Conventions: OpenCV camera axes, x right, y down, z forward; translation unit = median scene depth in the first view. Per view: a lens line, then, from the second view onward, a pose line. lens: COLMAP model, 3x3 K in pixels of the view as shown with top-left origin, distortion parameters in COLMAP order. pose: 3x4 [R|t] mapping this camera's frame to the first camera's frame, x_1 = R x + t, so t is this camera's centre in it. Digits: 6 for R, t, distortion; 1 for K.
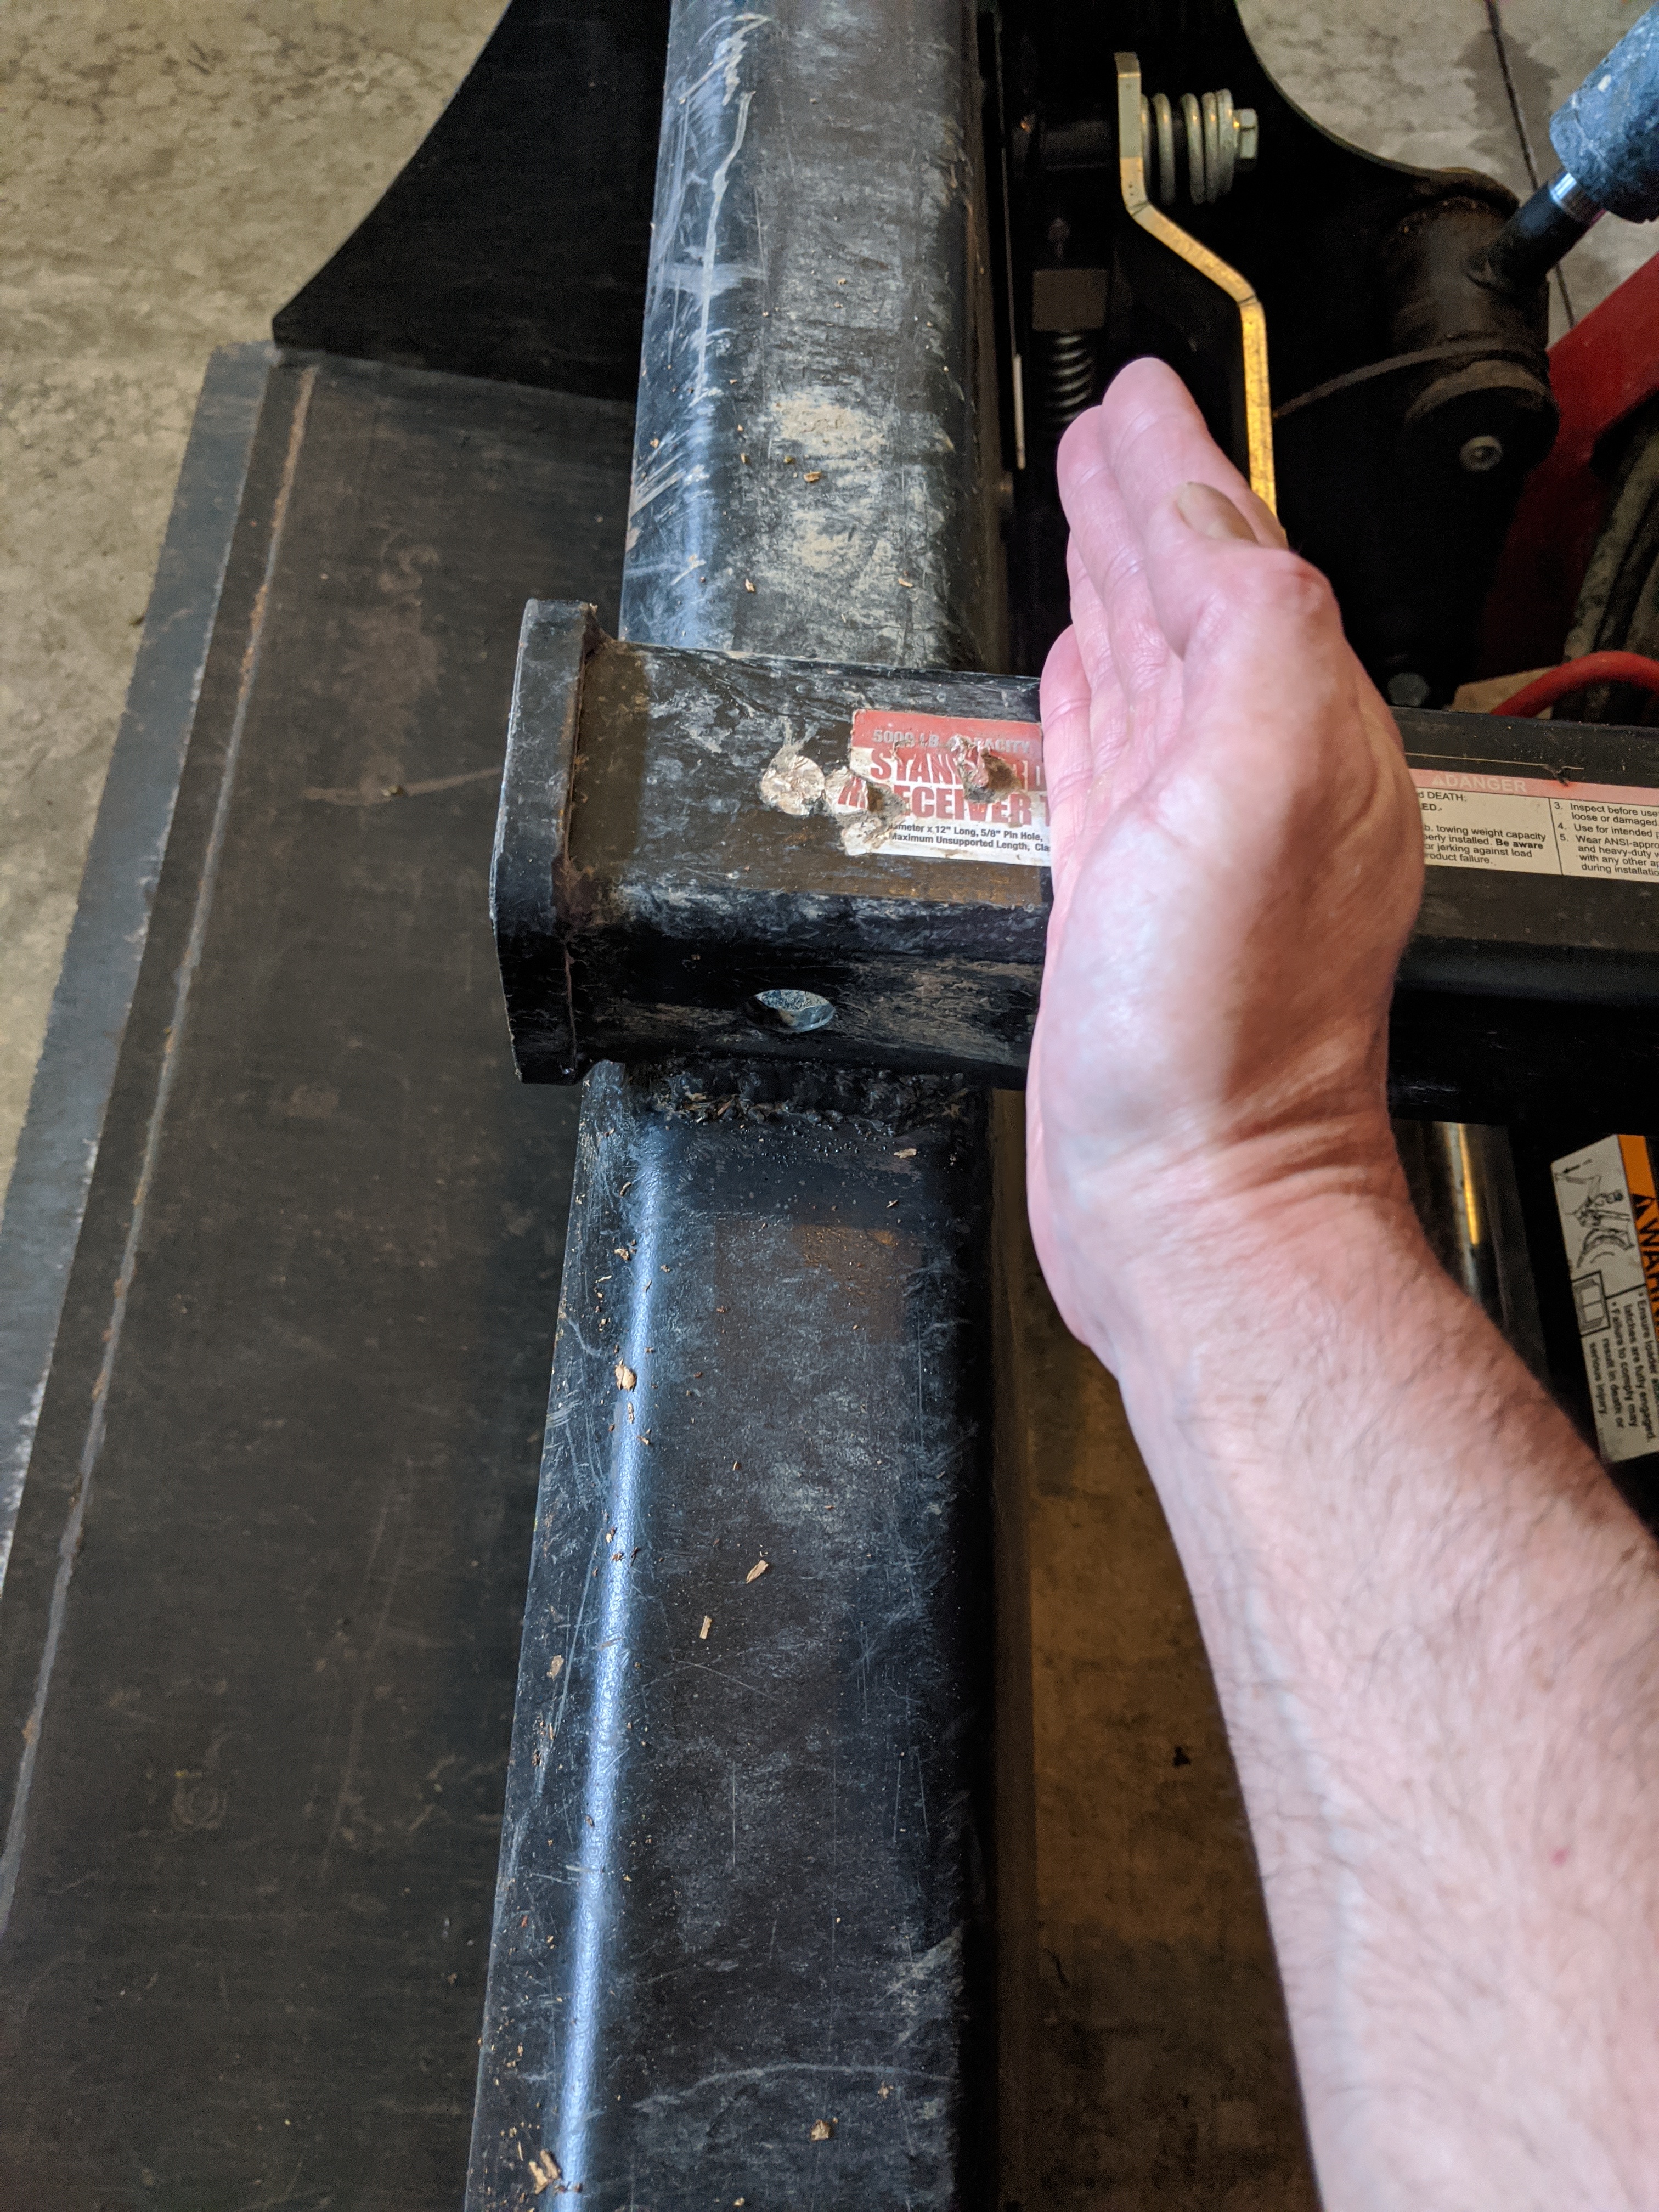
lens RADIAL K [[1742.8, 0, 841.5], [0, 1742.8, 1100.0], [0, 0, 1]] dist [0.049810, -0.122663]
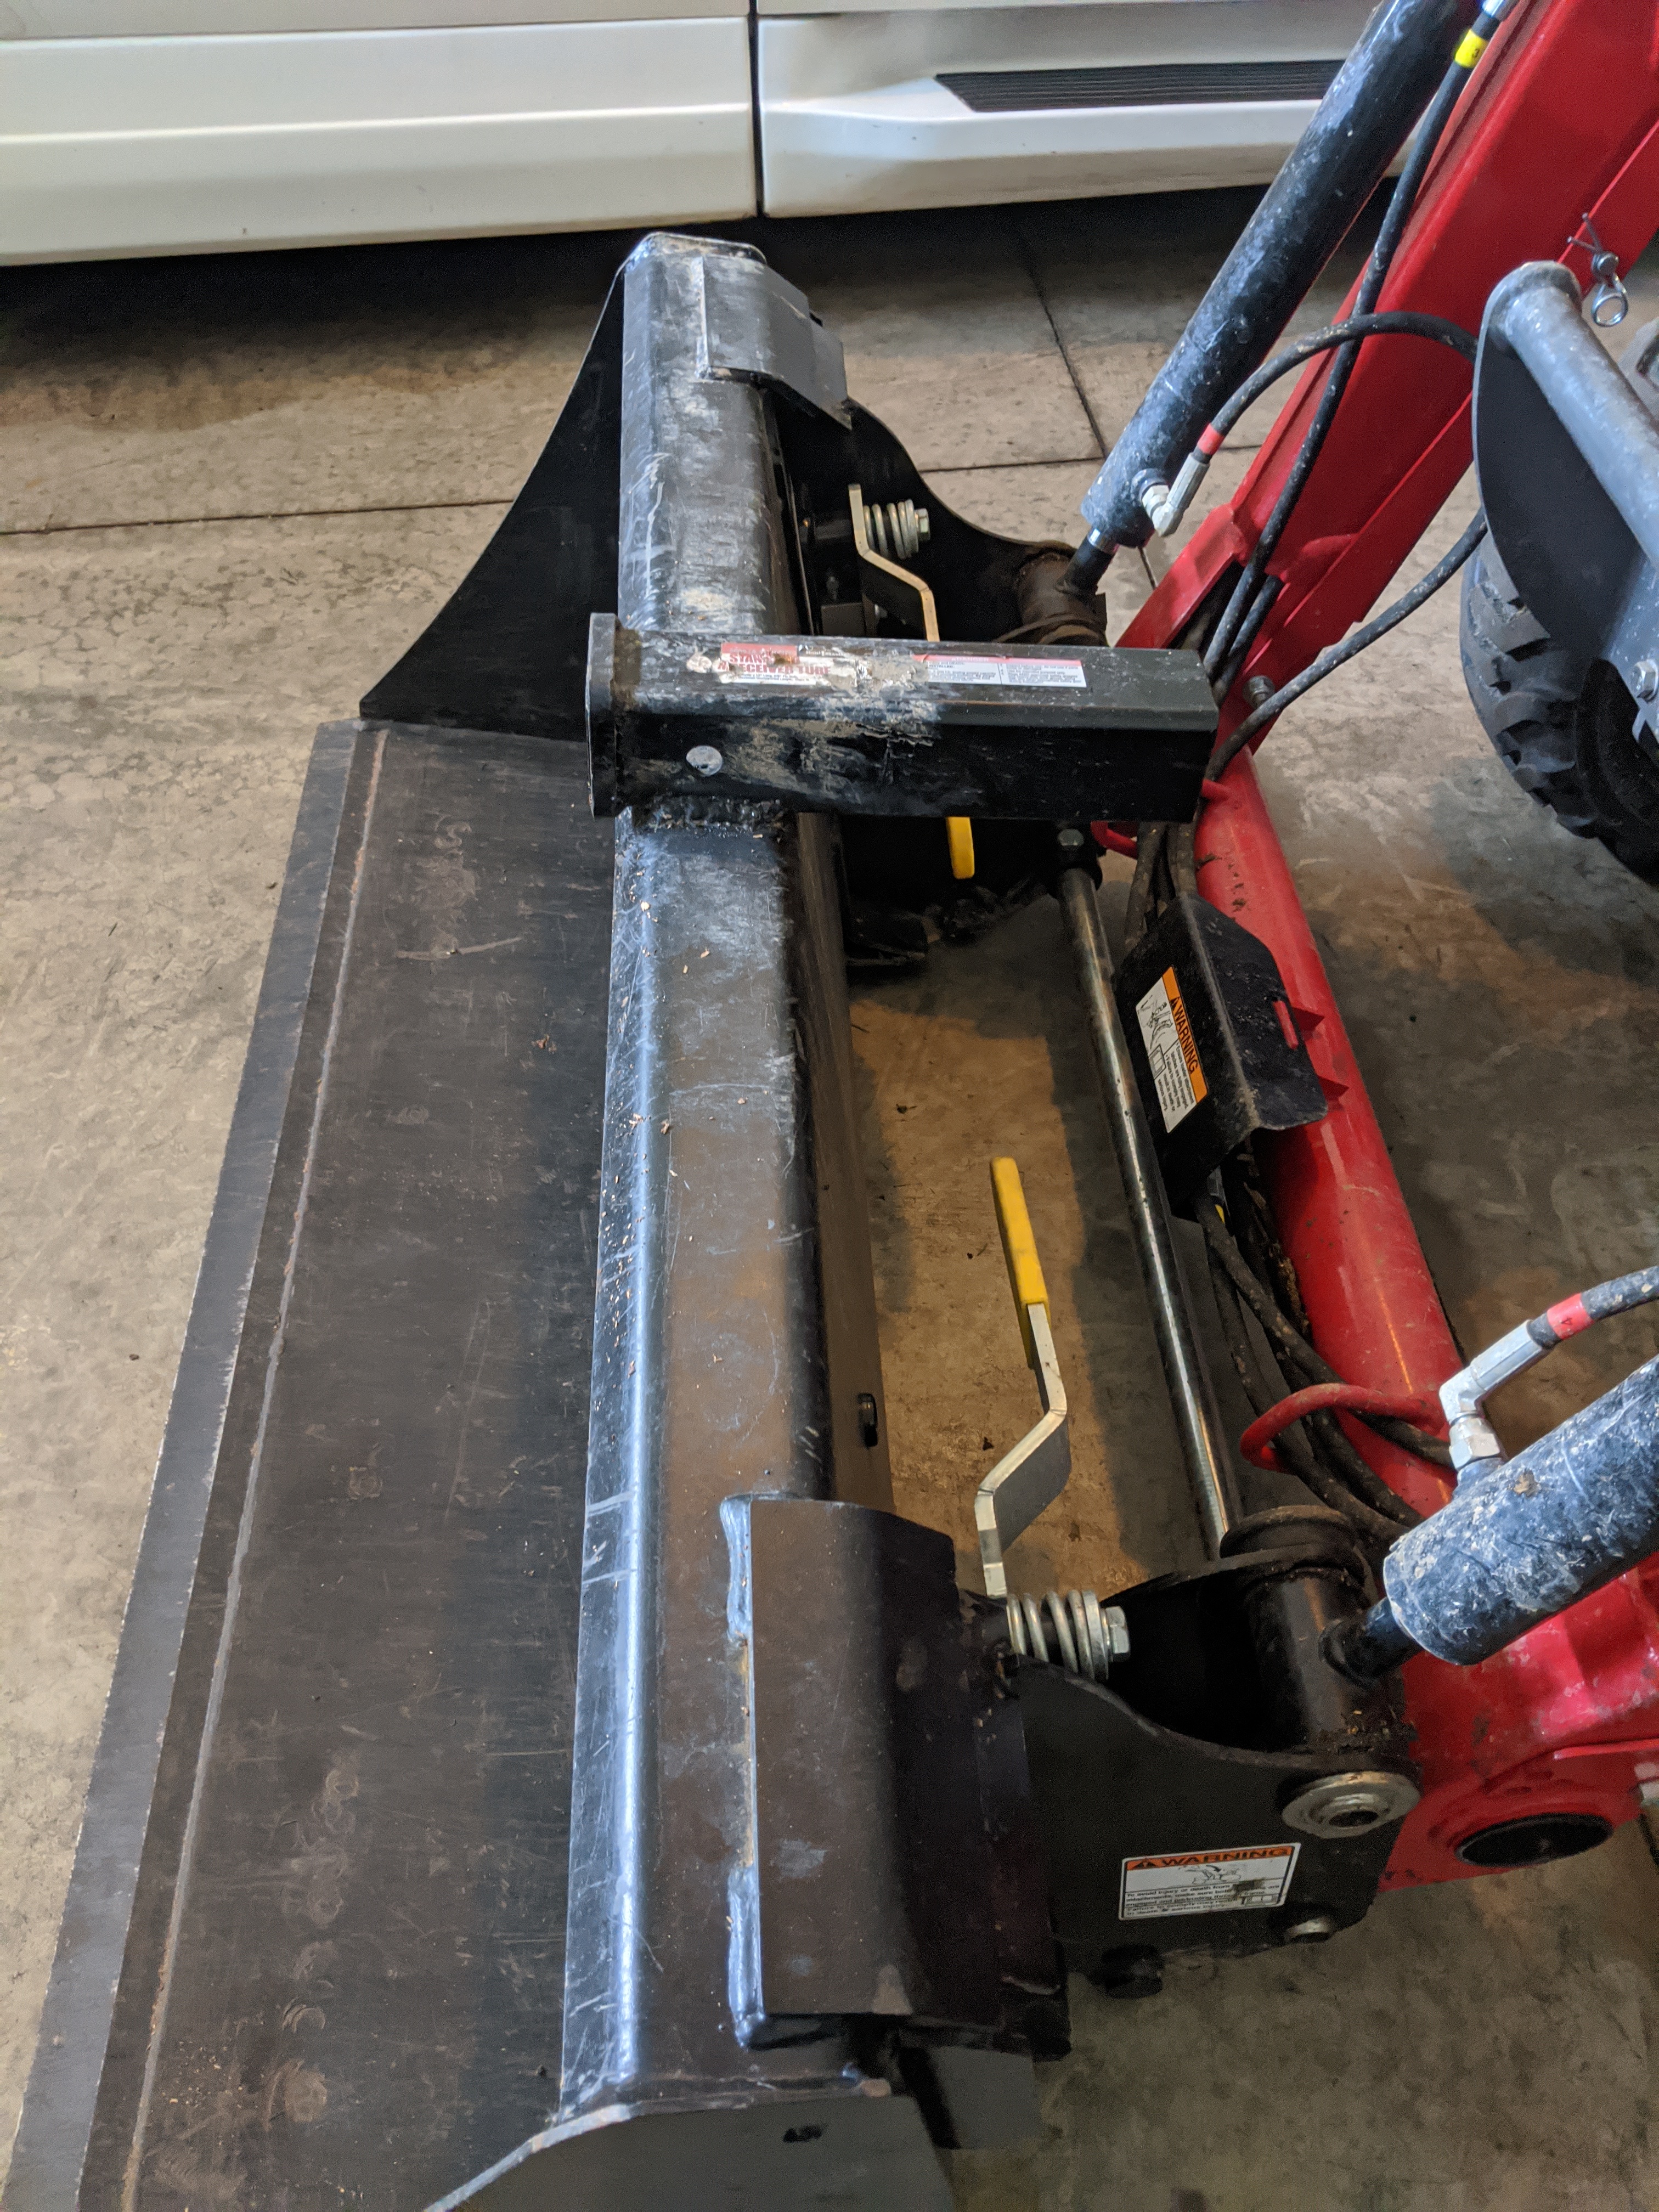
lens RADIAL K [[1772.2, 0, 827.8], [0, 1772.2, 1204.9], [0, 0, 1]] dist [0.172098, -0.553530]
pose [[0.996801, -0.067828, 0.042264, -0.002382], [0.076401, 0.963934, -0.254941, 0.572606], [-0.023447, 0.257354, 0.966033, -0.605054]]
